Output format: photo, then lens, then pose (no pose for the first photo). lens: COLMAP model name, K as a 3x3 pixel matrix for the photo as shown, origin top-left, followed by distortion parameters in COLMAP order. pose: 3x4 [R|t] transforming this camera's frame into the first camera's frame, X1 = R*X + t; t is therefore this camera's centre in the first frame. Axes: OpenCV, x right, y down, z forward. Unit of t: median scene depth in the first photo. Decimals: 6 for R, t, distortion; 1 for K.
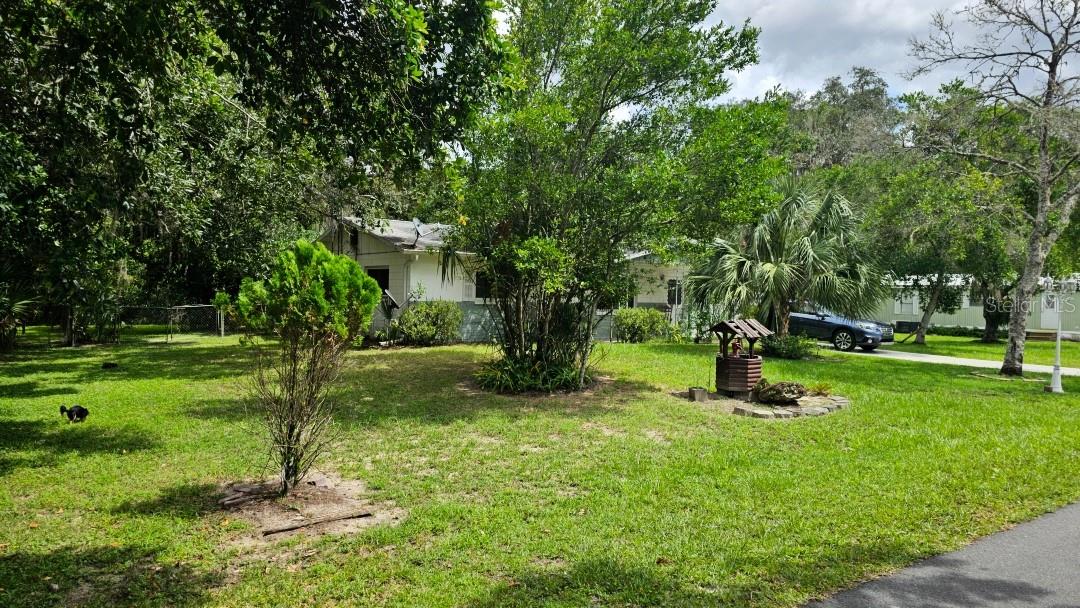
lens RADIAL K [[679.1, 0, 540.0], [0, 679.1, 304.0], [0, 0, 1]] dist [0.002804, 0.000919]
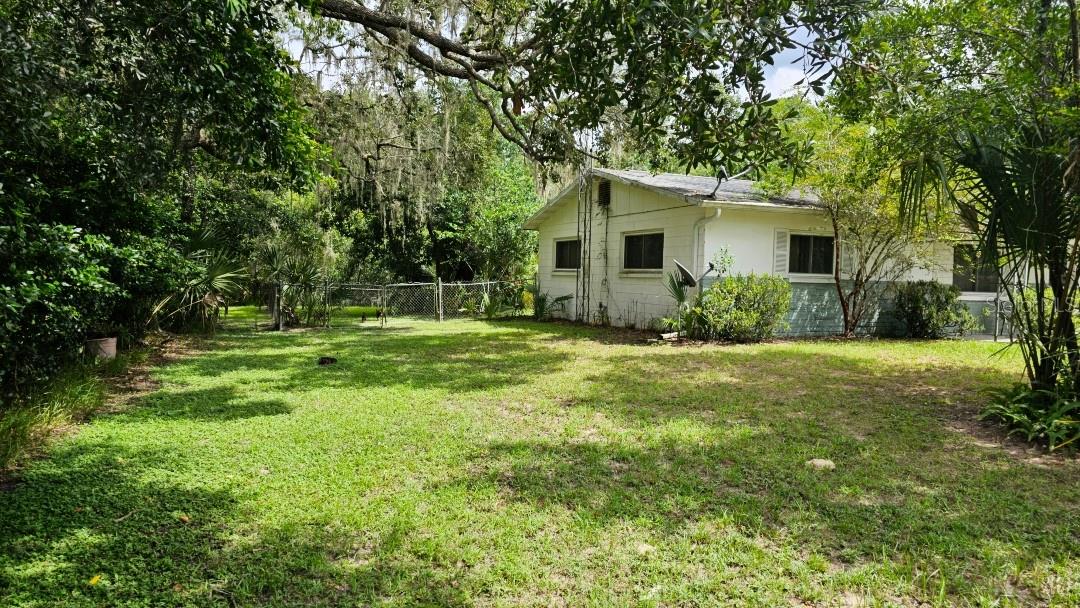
lens RADIAL K [[730.7, 0, 540.0], [0, 730.7, 304.0], [0, 0, 1]] dist [0.148538, 0.000005]
pose [[0.965230, 0.011136, -0.261165, -0.161361], [-0.005620, 0.999745, 0.021861, 0.008801], [0.261342, -0.019633, 0.965047, 0.230875]]
